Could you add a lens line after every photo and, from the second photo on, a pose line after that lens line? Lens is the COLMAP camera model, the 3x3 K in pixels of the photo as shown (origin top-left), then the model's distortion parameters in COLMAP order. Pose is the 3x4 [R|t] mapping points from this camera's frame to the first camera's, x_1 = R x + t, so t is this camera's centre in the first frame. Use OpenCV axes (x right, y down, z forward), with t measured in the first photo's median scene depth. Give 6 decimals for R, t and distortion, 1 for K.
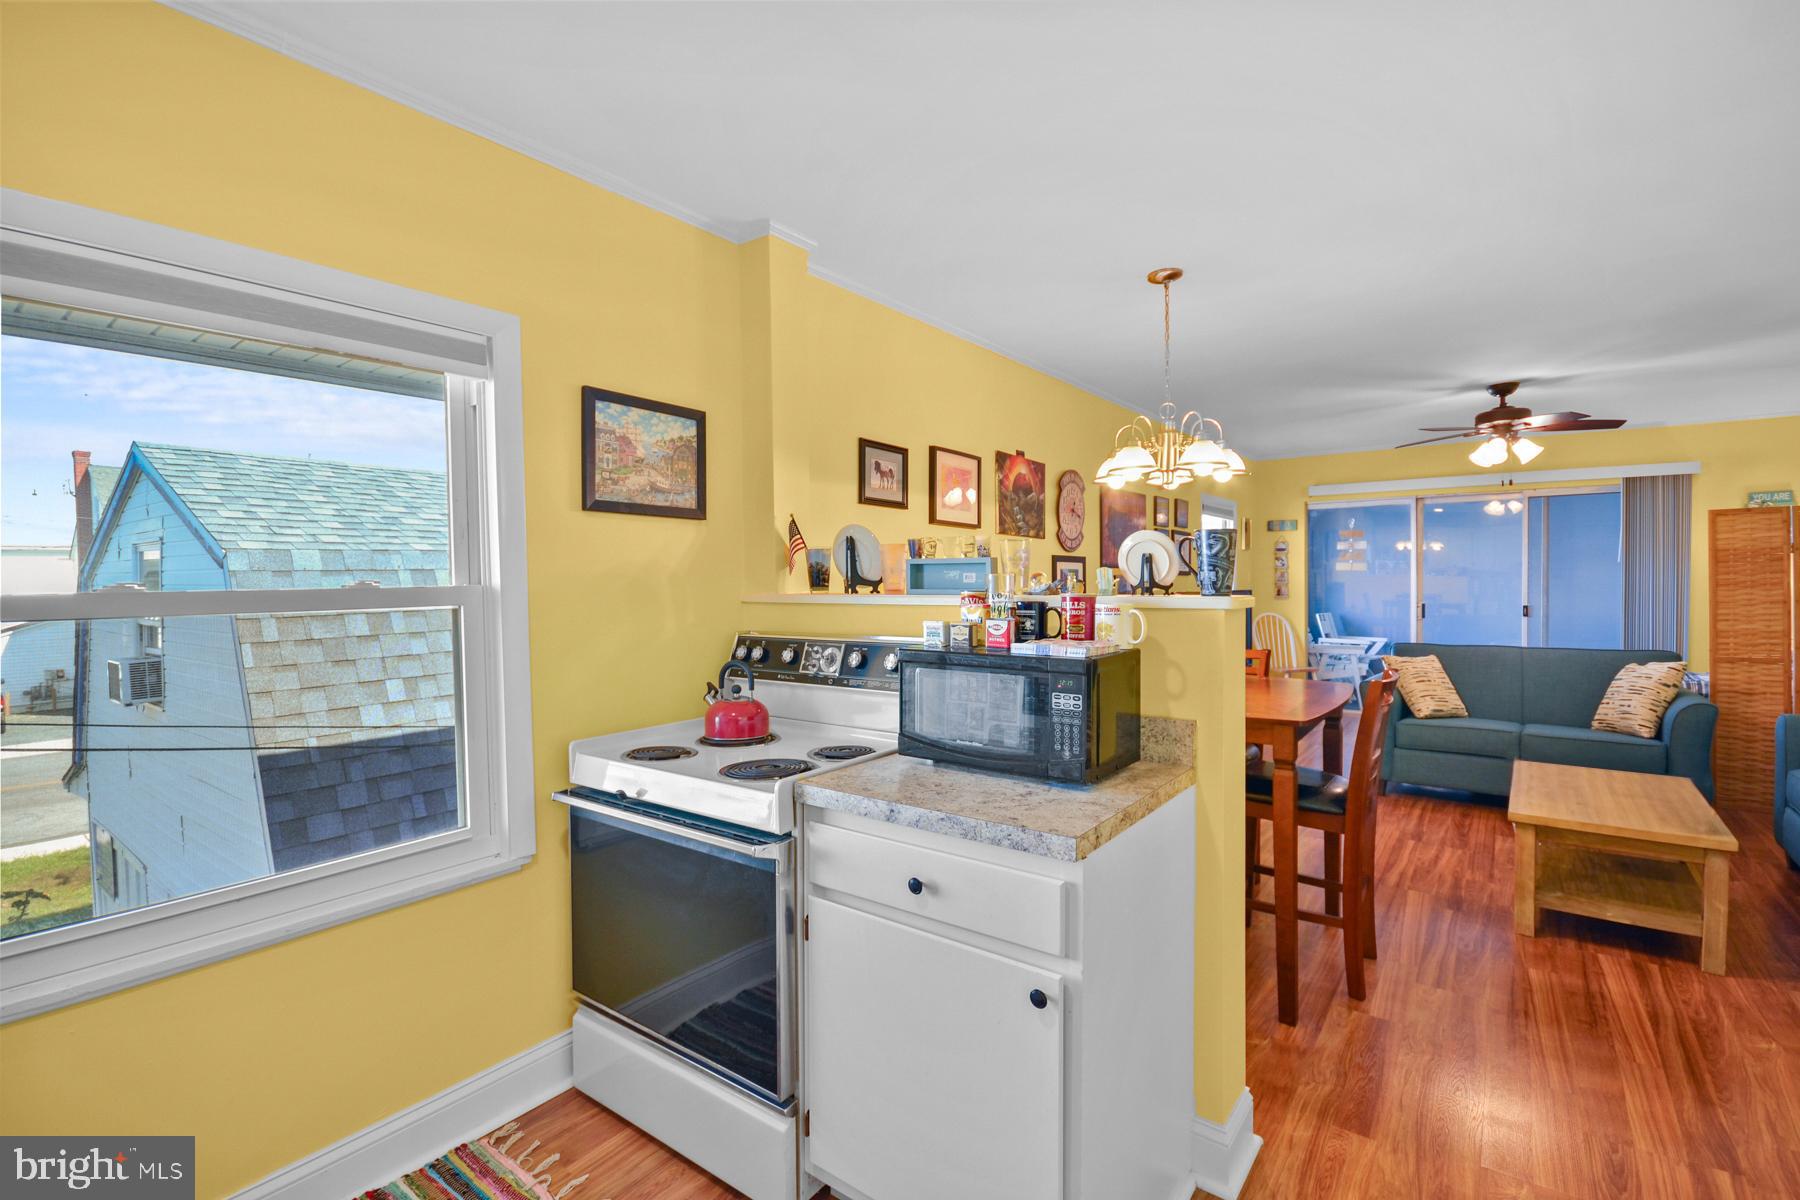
lens RADIAL K [[789.7, 0, 900.0], [0, 789.7, 600.0], [0, 0, 1]] dist [0.002782, -0.006902]
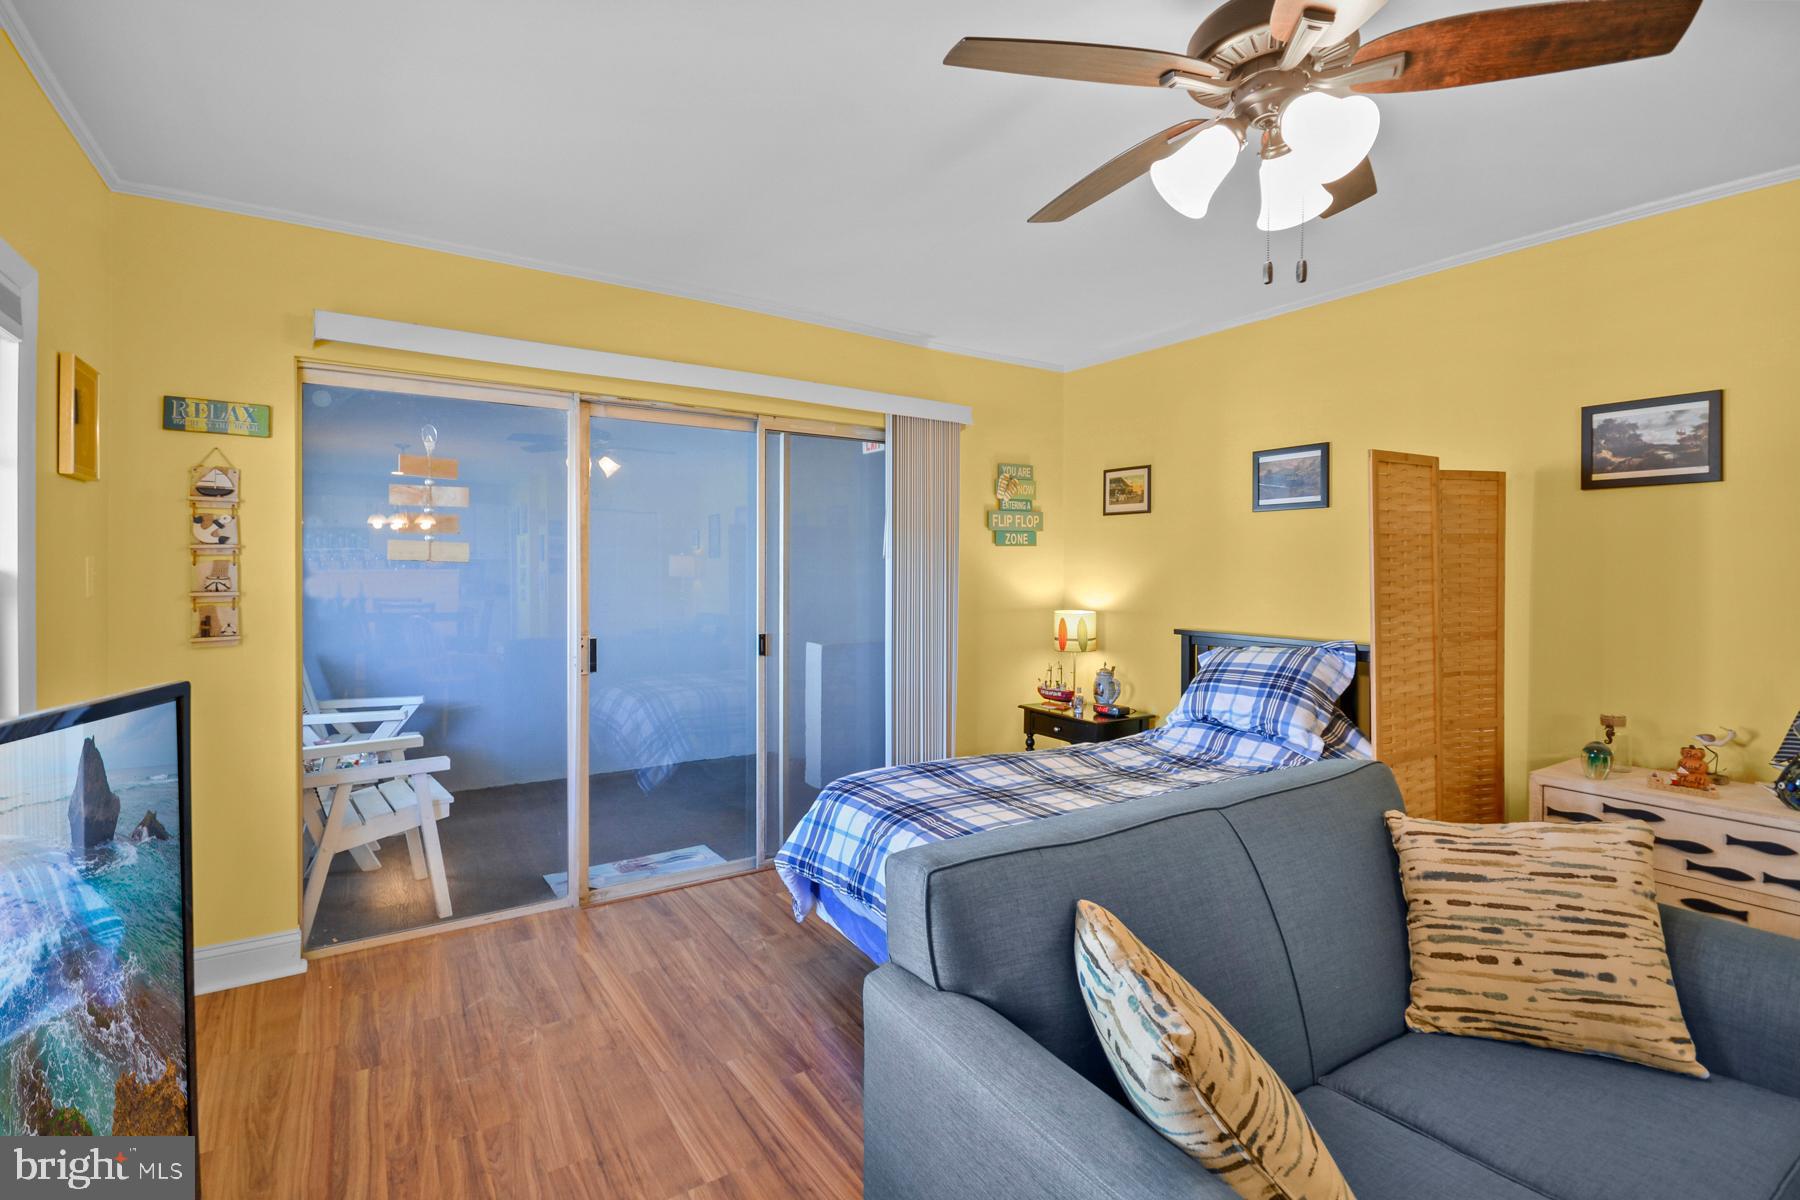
lens RADIAL K [[818.4, 0, 892.4], [0, 818.4, 577.9], [0, 0, 1]] dist [-0.003061, -0.000771]
pose [[0.339284, 0.001147, 0.940683, 0.507150], [0.016864, 0.999831, -0.007302, -0.042044], [-0.940533, 0.018341, 0.339208, 1.207302]]
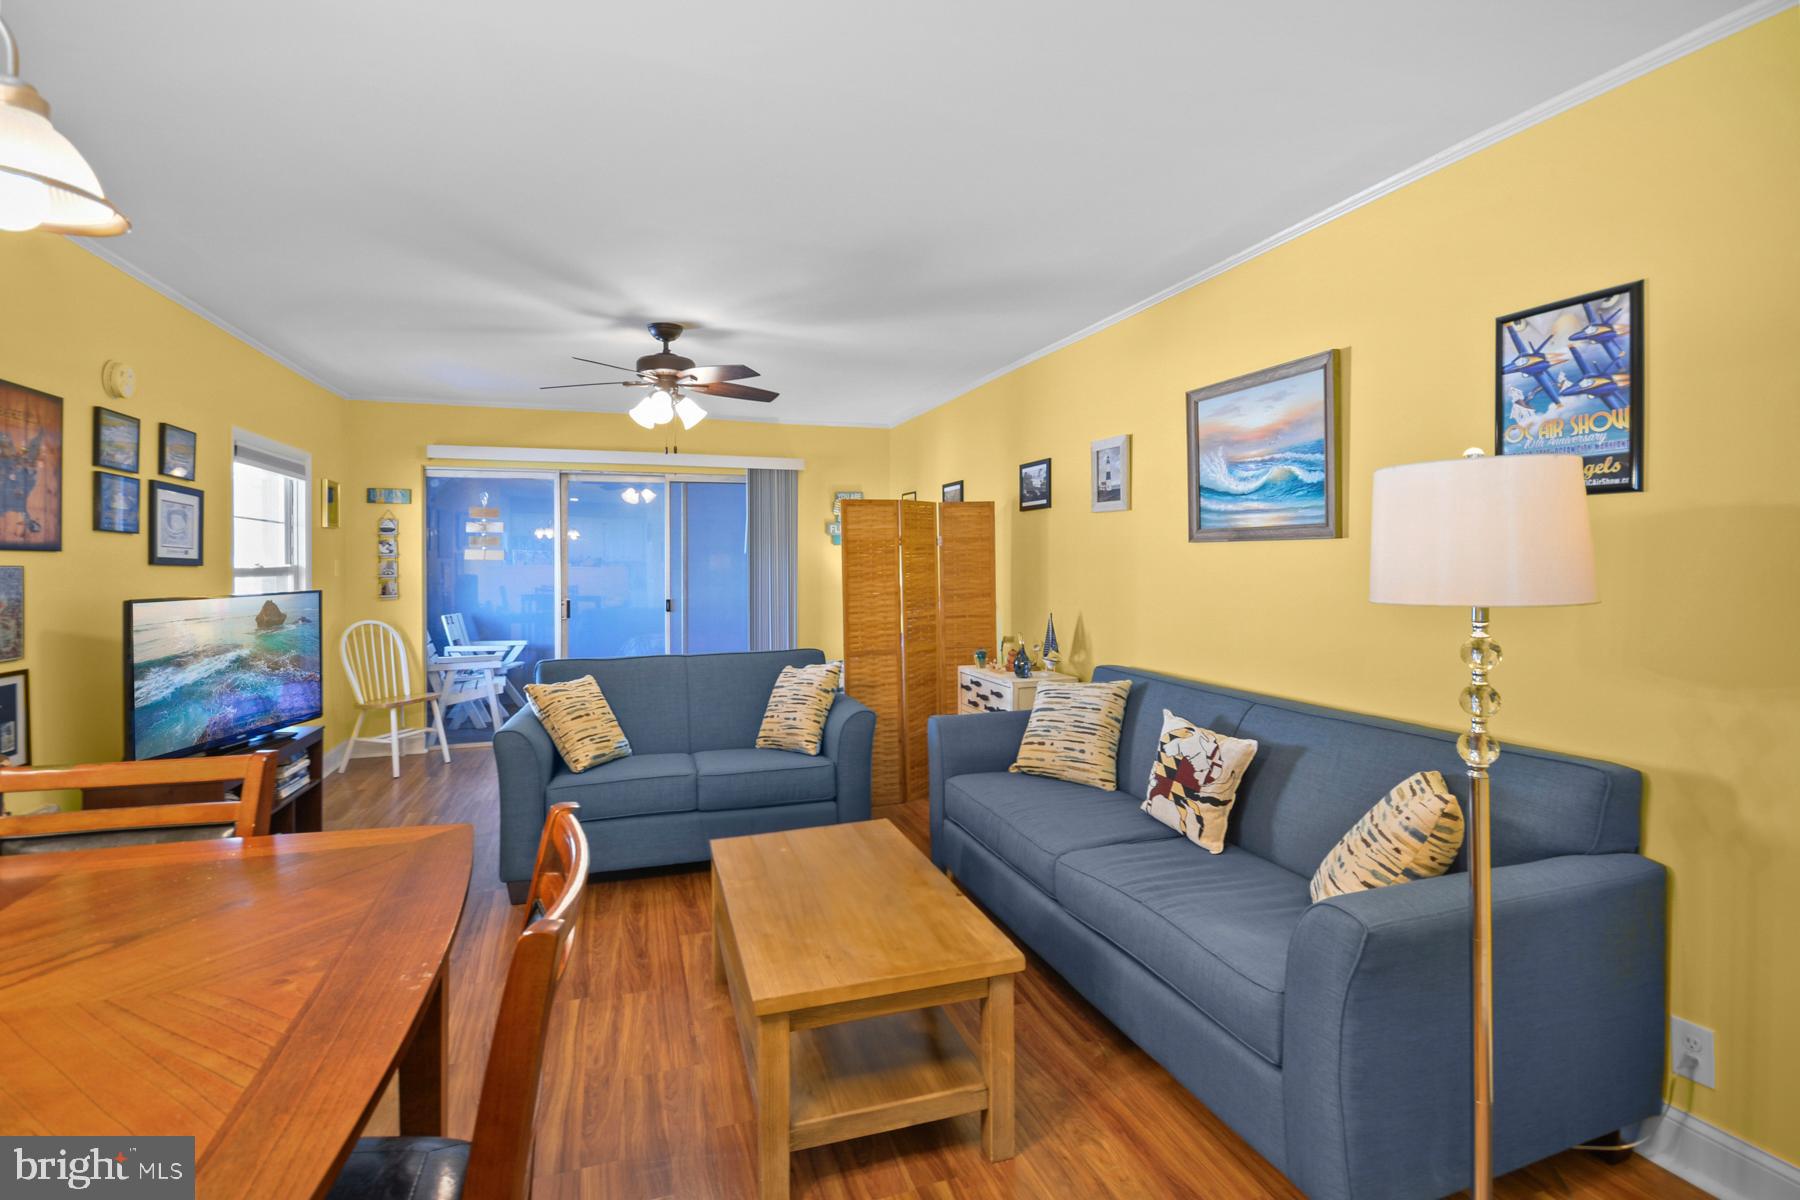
lens RADIAL K [[818.5, 0, 887.0], [0, 818.5, 550.5], [0, 0, 1]] dist [0.001609, 0.000871]
pose [[0.564378, 0.017638, 0.825328, 0.248471], [0.023180, 0.999039, -0.037201, -0.014281], [-0.825191, 0.040127, 0.563427, 0.418442]]
